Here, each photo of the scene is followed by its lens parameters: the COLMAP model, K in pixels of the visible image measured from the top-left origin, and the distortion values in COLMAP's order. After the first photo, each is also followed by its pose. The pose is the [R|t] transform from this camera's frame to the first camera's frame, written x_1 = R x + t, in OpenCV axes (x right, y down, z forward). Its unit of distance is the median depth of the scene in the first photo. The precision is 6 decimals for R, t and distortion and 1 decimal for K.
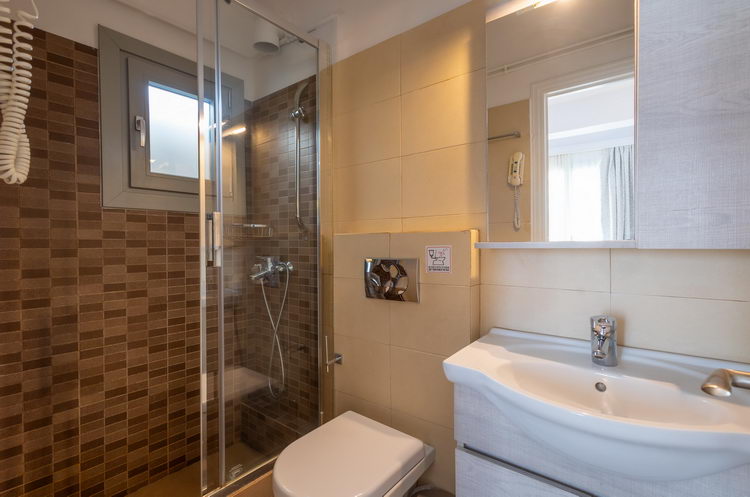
lens RADIAL K [[349.1, 0, 372.2], [0, 349.1, 249.2], [0, 0, 1]] dist [0.013269, 0.000025]
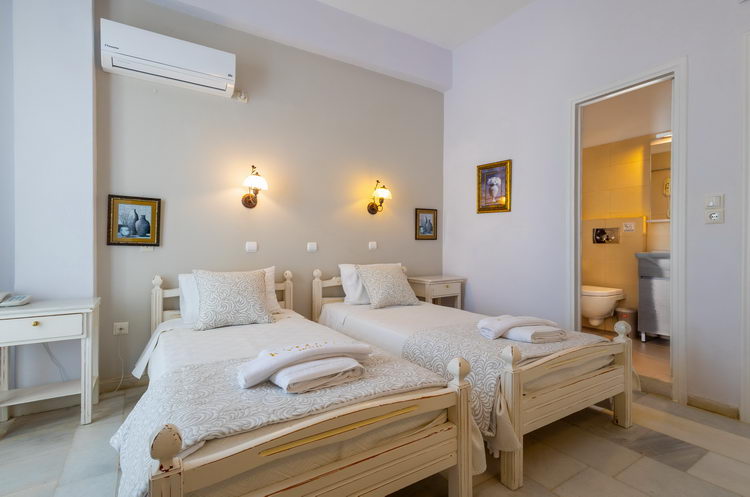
lens RADIAL K [[349.1, 0, 375.7], [0, 349.1, 248.2], [0, 0, 1]] dist [0.013269, 0.000025]
pose [[0.940244, 0.010973, -0.340323, -0.763093], [-0.007927, 0.999915, 0.010338, 0.183716], [0.340408, -0.007023, 0.940252, -2.362610]]
